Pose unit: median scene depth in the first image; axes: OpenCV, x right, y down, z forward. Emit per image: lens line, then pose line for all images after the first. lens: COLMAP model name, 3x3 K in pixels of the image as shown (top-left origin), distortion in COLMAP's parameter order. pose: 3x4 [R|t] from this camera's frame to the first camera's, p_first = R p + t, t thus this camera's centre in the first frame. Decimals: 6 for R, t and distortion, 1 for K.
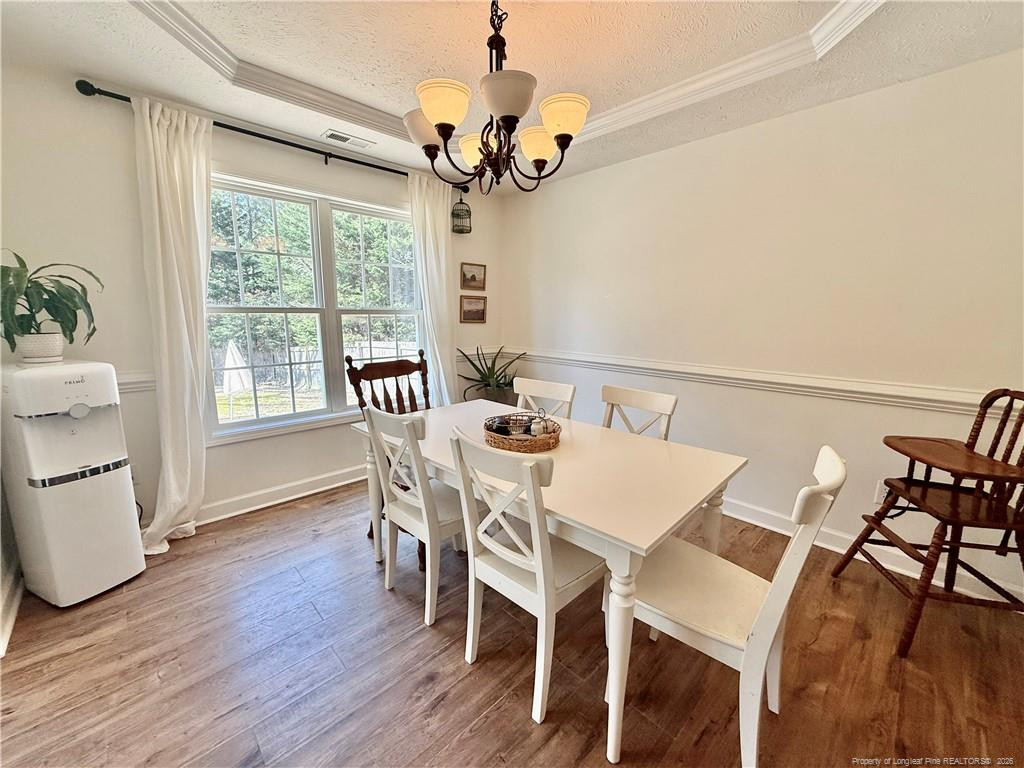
lens RADIAL K [[409.2, 0, 512.7], [0, 409.2, 384.8], [0, 0, 1]] dist [-0.000713, 0.000077]
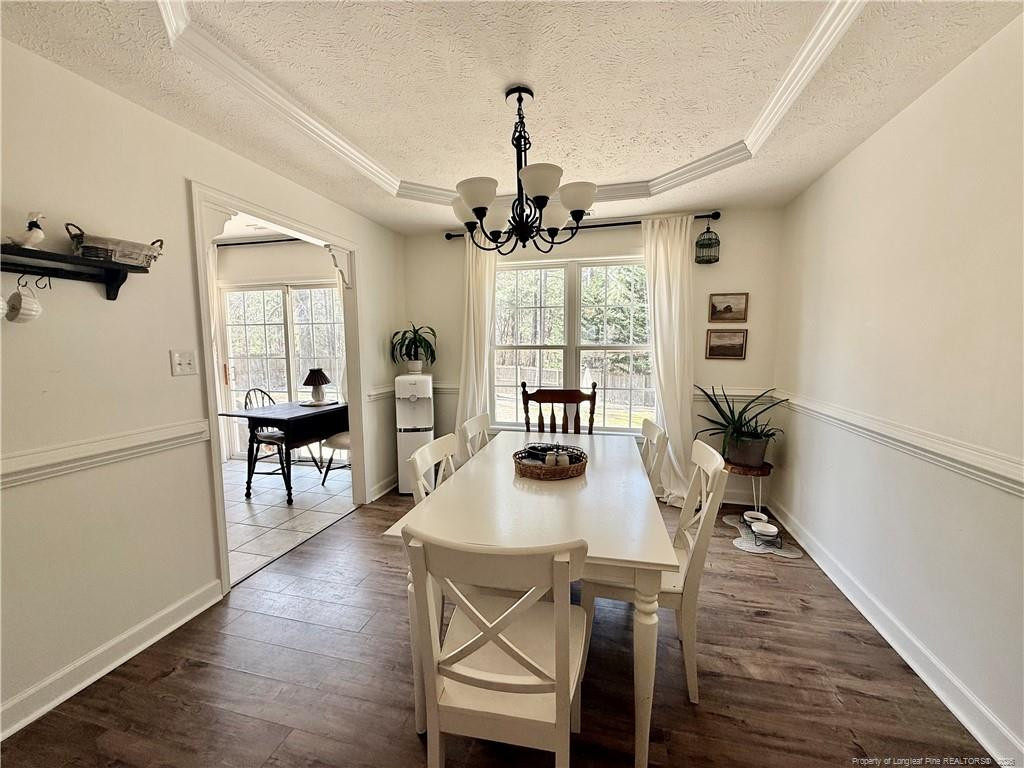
lens RADIAL K [[409.2, 0, 515.1], [0, 409.2, 383.4], [0, 0, 1]] dist [-0.000713, 0.000077]
pose [[0.514630, 0.076000, -0.854038, 0.527432], [-0.139876, 0.990162, 0.003826, -0.050319], [0.845926, 0.117490, 0.520197, 0.206518]]
